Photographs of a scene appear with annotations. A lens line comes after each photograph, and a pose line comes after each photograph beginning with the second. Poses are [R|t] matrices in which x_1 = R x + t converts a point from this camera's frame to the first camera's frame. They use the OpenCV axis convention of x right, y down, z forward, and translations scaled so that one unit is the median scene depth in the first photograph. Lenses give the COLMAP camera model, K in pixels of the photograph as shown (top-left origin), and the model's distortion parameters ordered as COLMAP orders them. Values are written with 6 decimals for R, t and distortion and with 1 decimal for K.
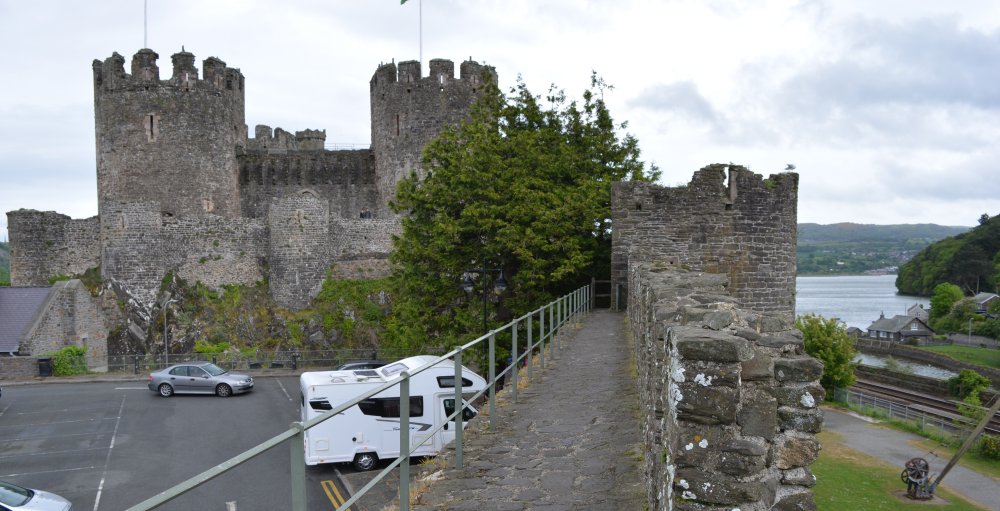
lens RADIAL K [[797.6, 0, 499.9], [0, 797.6, 313.3], [0, 0, 1]] dist [-0.086987, 0.001978]
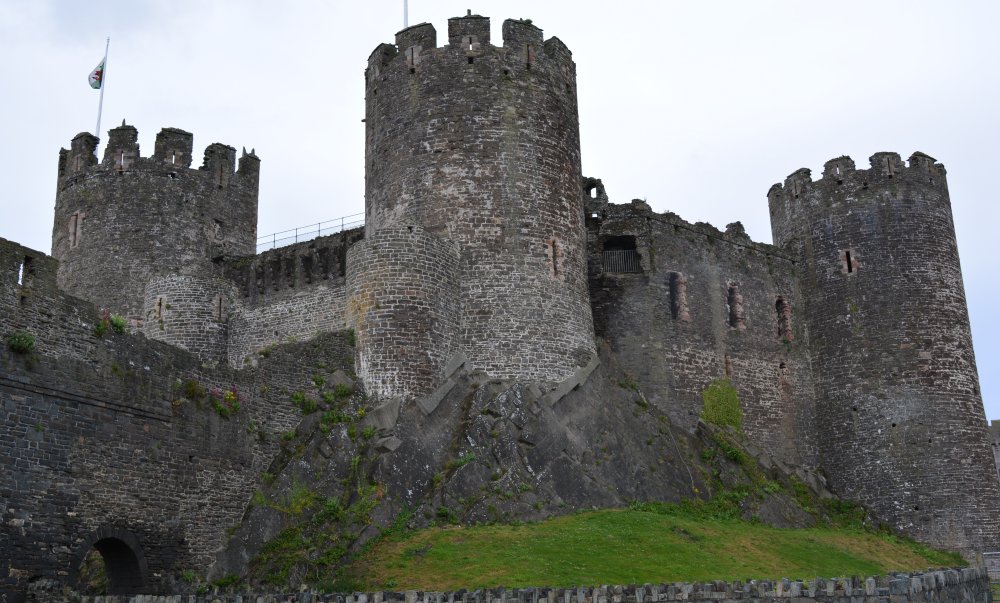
lens RADIAL K [[998.1, 0, 500.0], [0, 998.1, 301.5], [0, 0, 1]] dist [-0.069567, 0.004284]
pose [[0.784626, -0.183100, -0.592315, 0.400994], [-0.007857, 0.952380, -0.304813, 0.104466], [0.619920, 0.243819, 0.745823, 0.574837]]
